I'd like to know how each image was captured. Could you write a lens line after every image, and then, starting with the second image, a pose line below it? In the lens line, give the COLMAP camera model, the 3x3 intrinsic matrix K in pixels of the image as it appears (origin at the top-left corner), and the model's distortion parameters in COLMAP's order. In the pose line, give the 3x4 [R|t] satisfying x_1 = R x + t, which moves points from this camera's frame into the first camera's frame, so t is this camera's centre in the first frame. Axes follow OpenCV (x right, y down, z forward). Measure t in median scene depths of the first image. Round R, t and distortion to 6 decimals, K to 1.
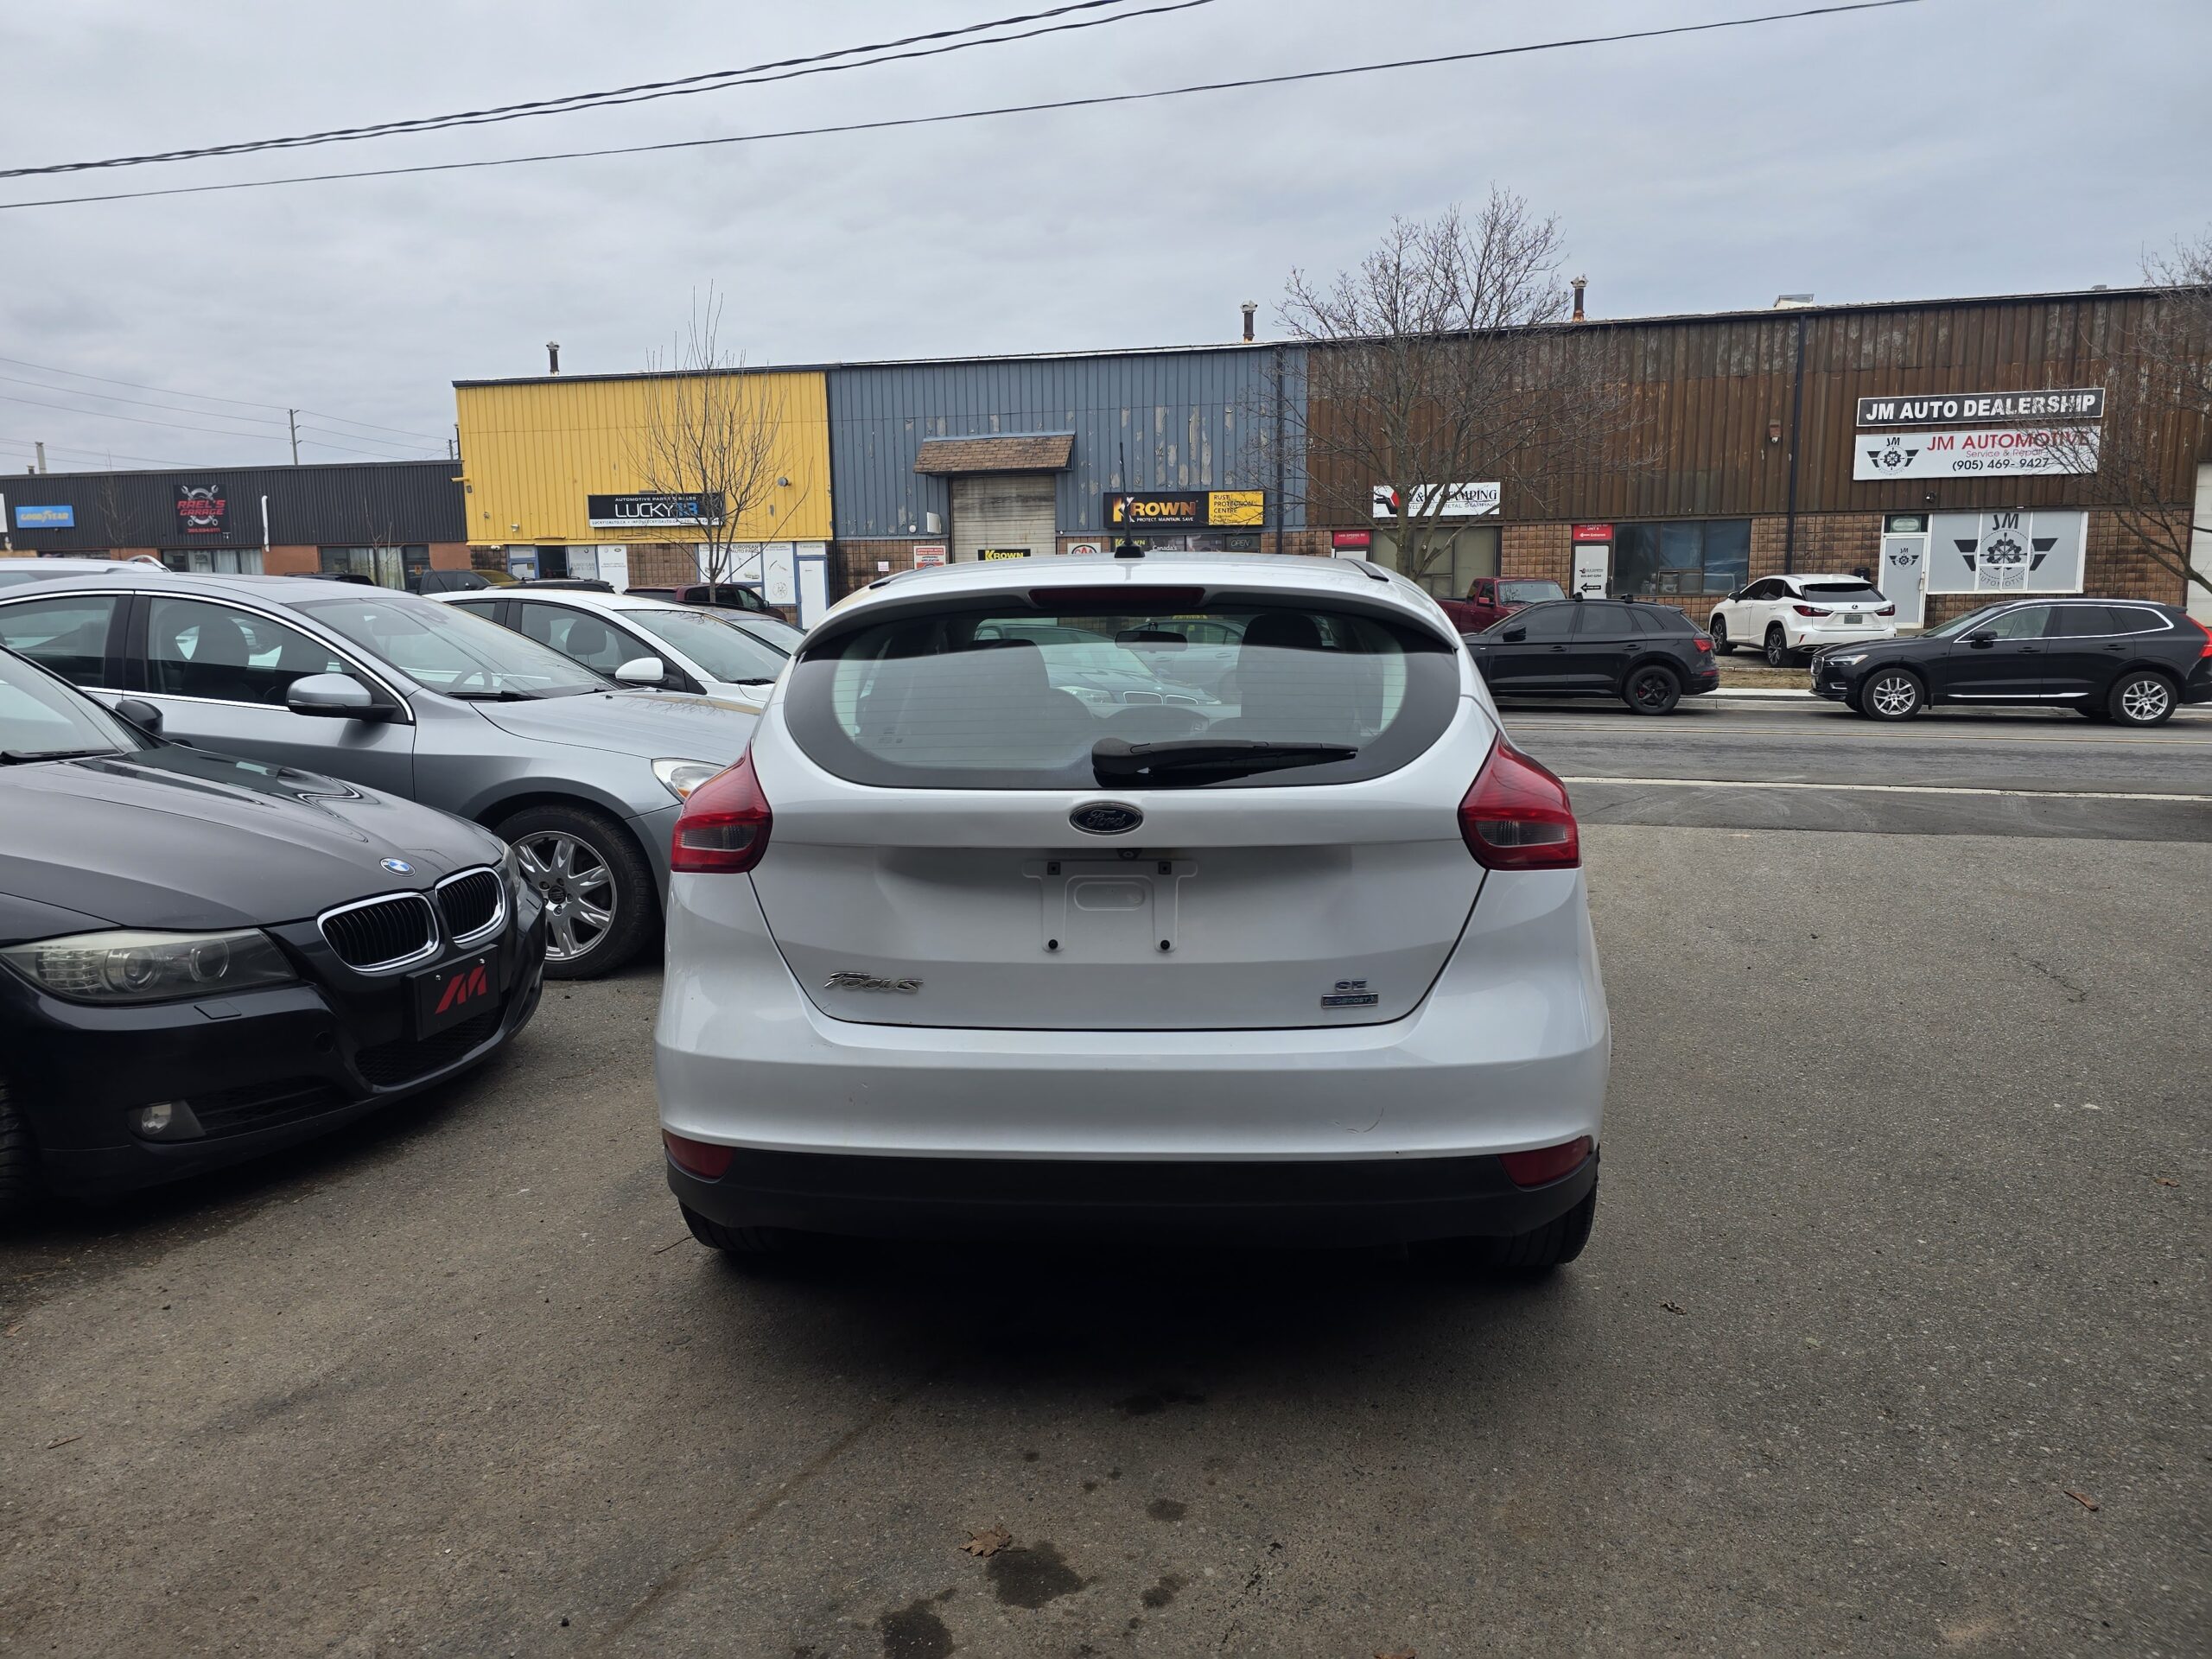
lens RADIAL K [[1469.9, 0, 1106.0], [0, 1469.9, 829.5], [0, 0, 1]] dist [0.055956, -0.057817]
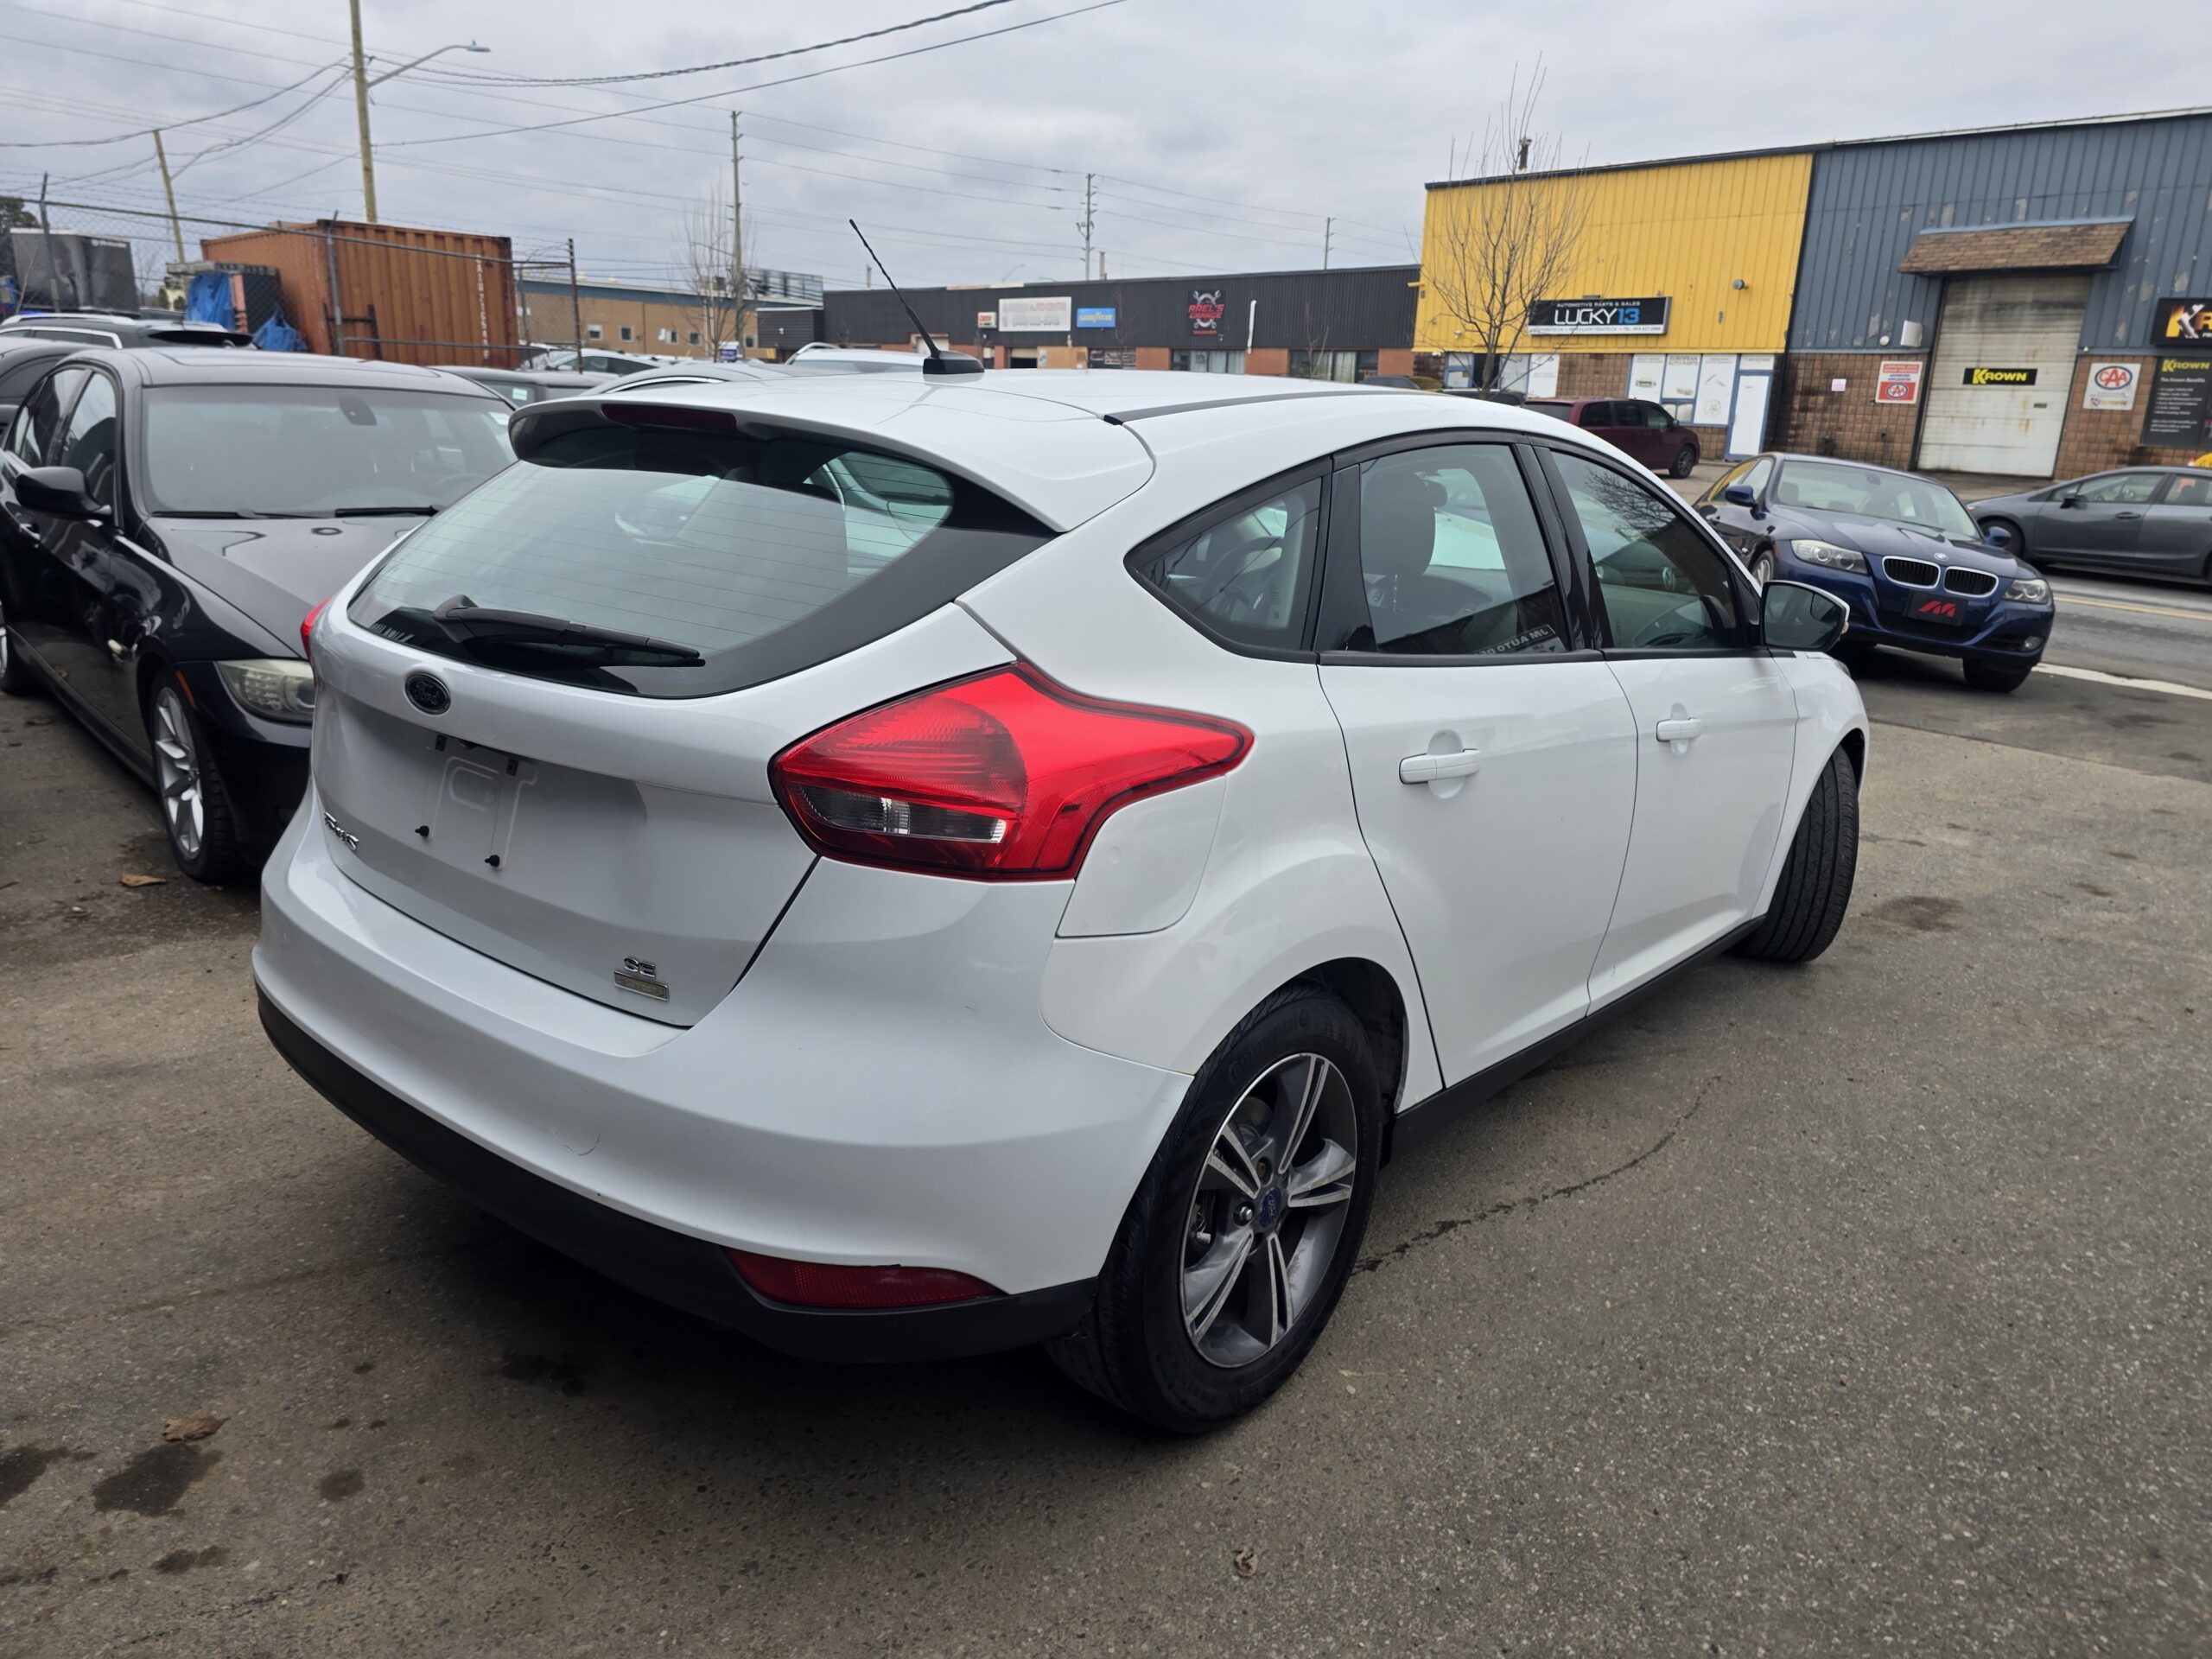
lens RADIAL K [[1475.3, 0, 1100.6], [0, 1475.3, 818.6], [0, 0, 1]] dist [0.054570, -0.051187]
pose [[0.805040, 0.204075, -0.557014, 0.050081], [-0.140130, 0.977812, 0.155718, -0.007812], [0.576433, -0.047305, 0.815774, 0.034128]]
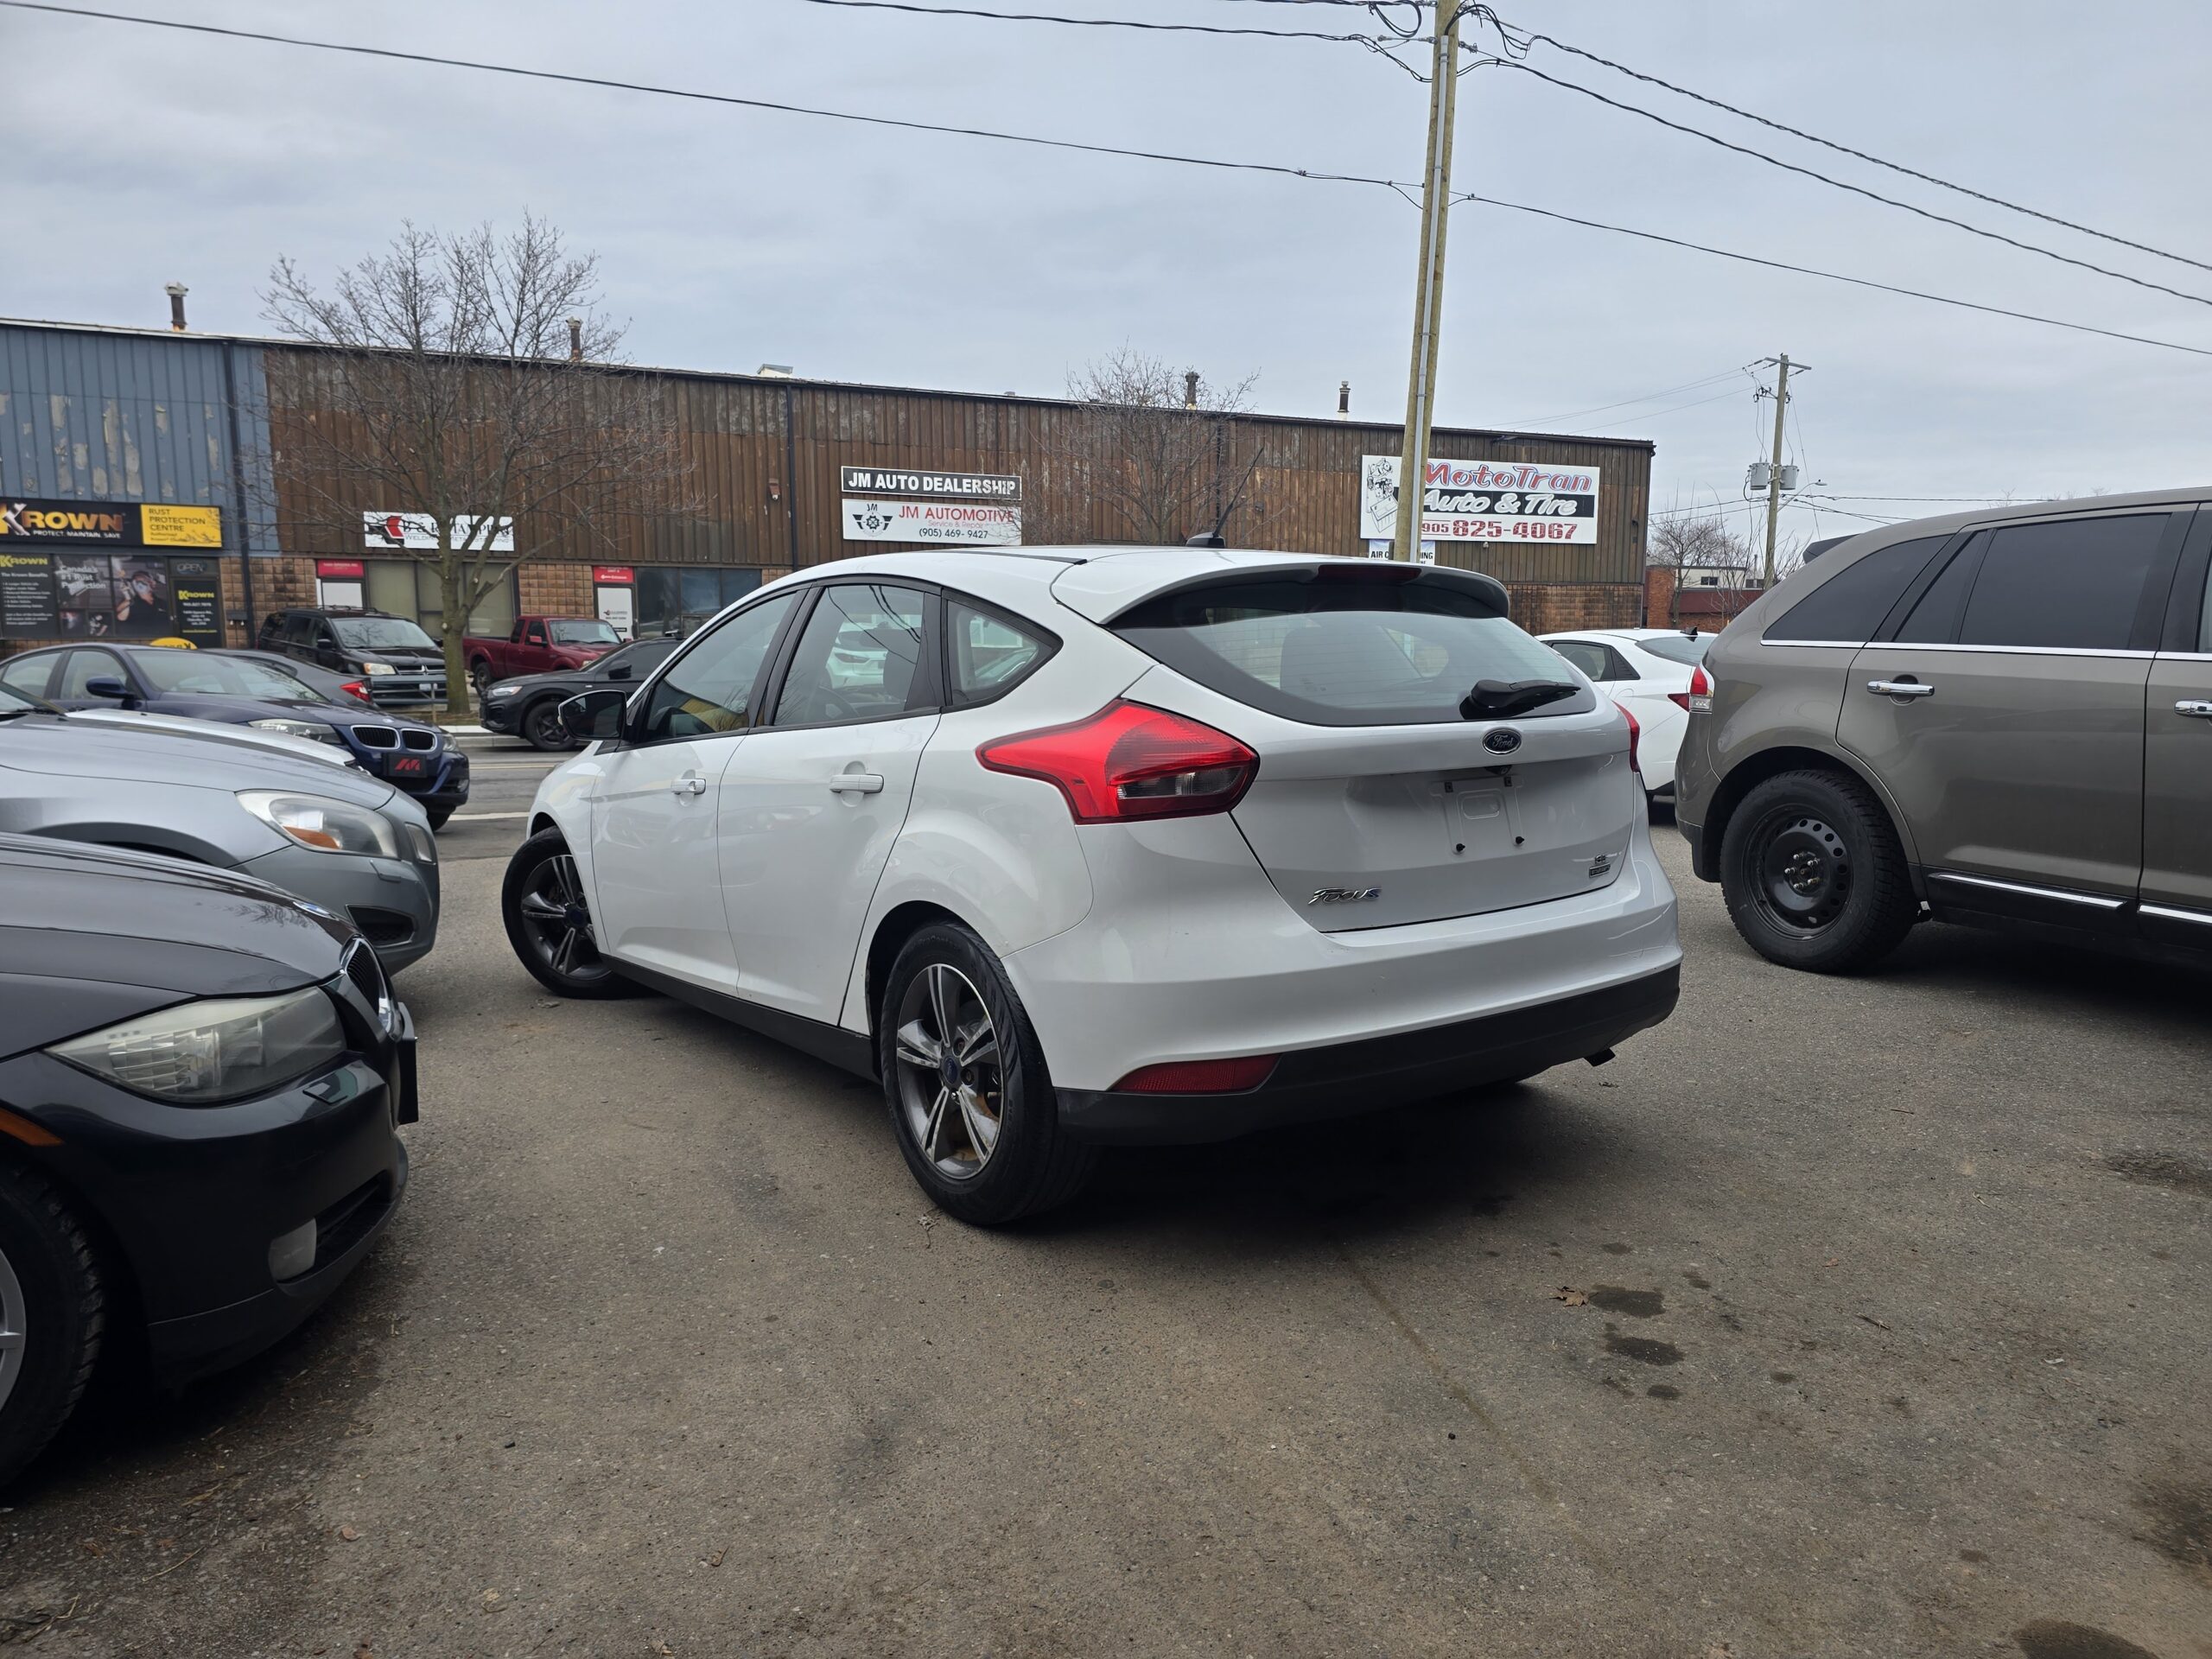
lens RADIAL K [[1477.2, 0, 1138.7], [0, 1477.2, 852.0], [0, 0, 1]] dist [0.054195, -0.055300]
pose [[0.759074, -0.080797, 0.645971, -0.069385], [0.092283, 0.995603, 0.016089, 0.002425], [-0.644431, 0.047400, 0.763192, 0.014289]]
